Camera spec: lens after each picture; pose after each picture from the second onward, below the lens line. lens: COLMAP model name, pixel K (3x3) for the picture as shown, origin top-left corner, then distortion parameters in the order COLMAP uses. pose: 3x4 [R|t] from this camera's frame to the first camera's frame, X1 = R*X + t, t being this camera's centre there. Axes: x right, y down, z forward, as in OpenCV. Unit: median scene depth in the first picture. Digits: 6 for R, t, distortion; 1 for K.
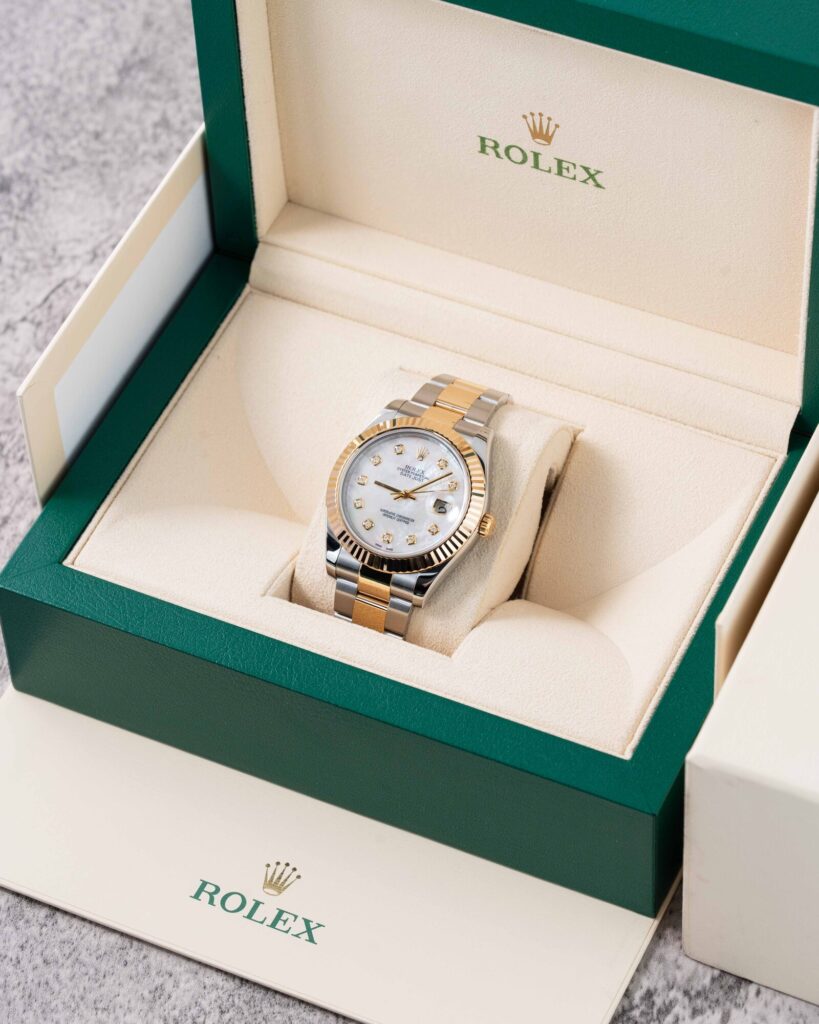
lens RADIAL K [[4611.1, 0, 409.6], [0, 4611.1, 512.2], [0, 0, 1]] dist [-0.052979, 0.000000]
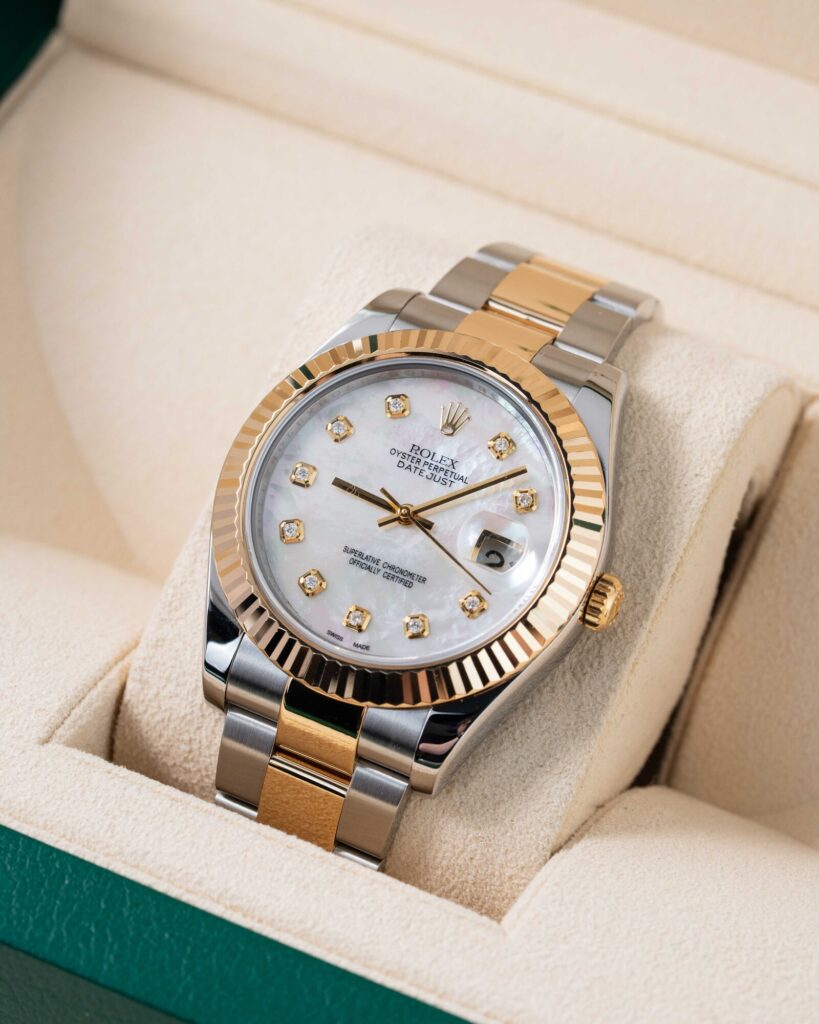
lens RADIAL K [[4611.1, 0, 409.4], [0, 4611.1, 512.3], [0, 0, 1]] dist [-0.052979, 0.000000]
pose [[0.997465, 0.060418, 0.037602, -0.016085], [-0.059194, 0.997706, -0.032841, 0.009271], [-0.039500, 0.030532, 0.998753, 0.589837]]
